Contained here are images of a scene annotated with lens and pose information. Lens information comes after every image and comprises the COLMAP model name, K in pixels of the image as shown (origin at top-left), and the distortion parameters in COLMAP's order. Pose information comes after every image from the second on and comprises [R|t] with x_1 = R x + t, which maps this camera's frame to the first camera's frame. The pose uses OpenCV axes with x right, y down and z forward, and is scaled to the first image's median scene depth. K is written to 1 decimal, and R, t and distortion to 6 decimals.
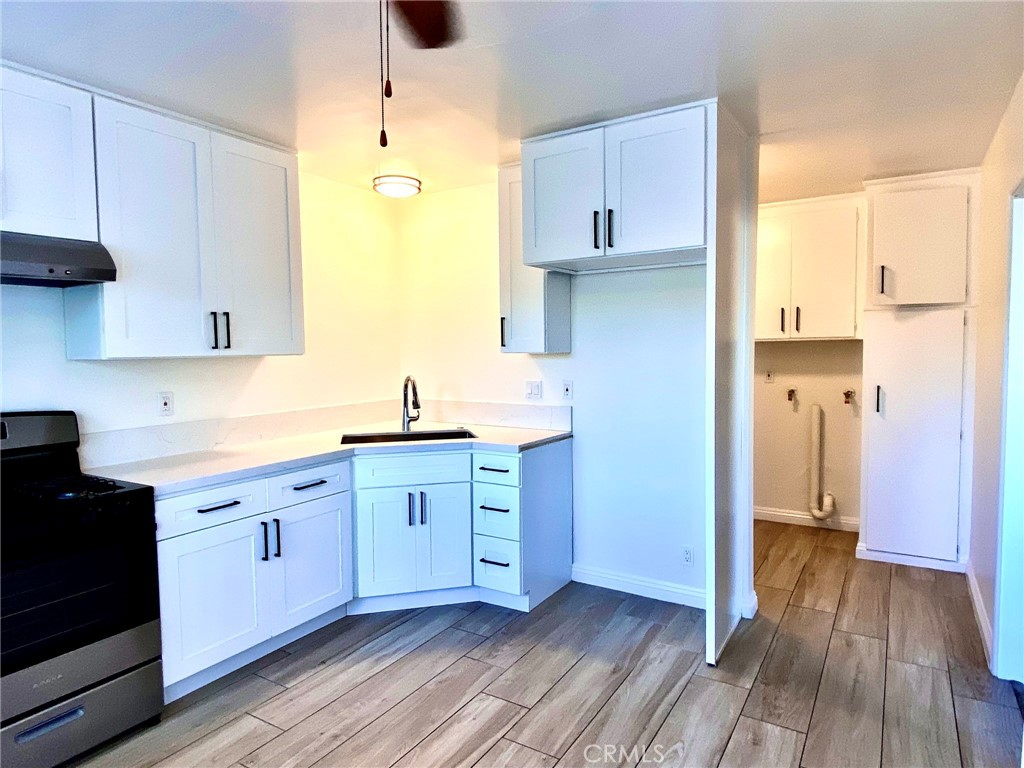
lens RADIAL K [[617.6, 0, 520.1], [0, 617.6, 383.5], [0, 0, 1]] dist [0.072346, -0.076625]
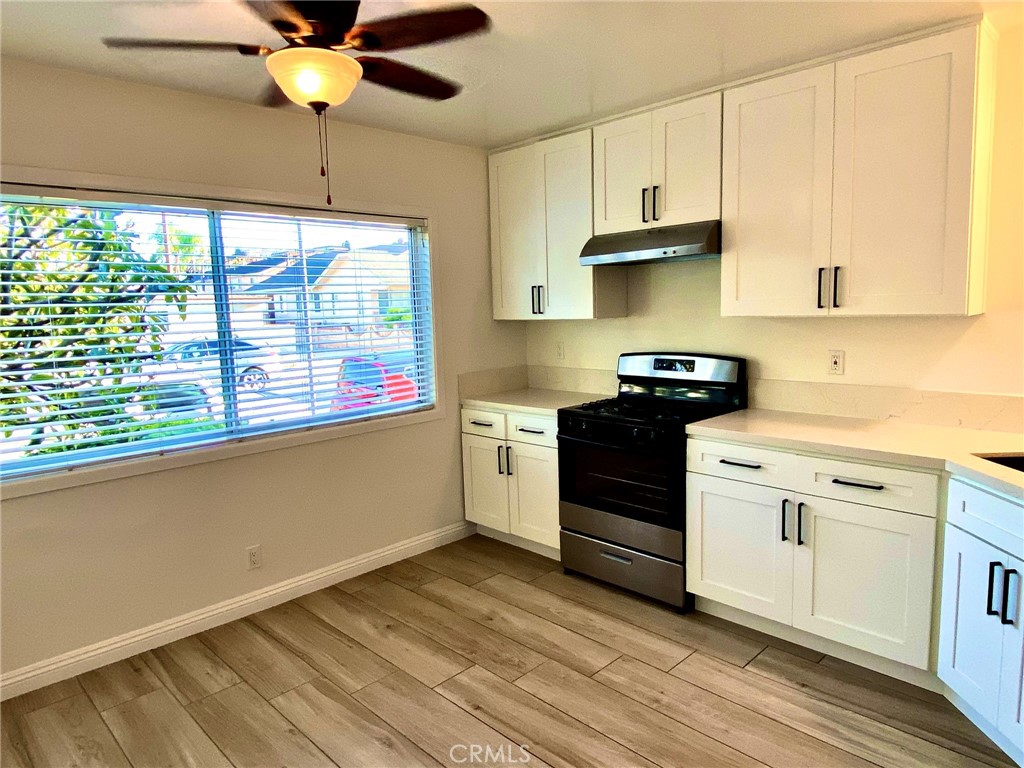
lens RADIAL K [[657.3, 0, 512.0], [0, 657.3, 384.0], [0, 0, 1]] dist [0.118280, -0.145477]
pose [[-0.241558, 0.135549, -0.960873, 0.671780], [-0.027665, 0.988831, 0.146448, -0.087892], [0.969992, 0.061959, -0.235110, 0.909541]]
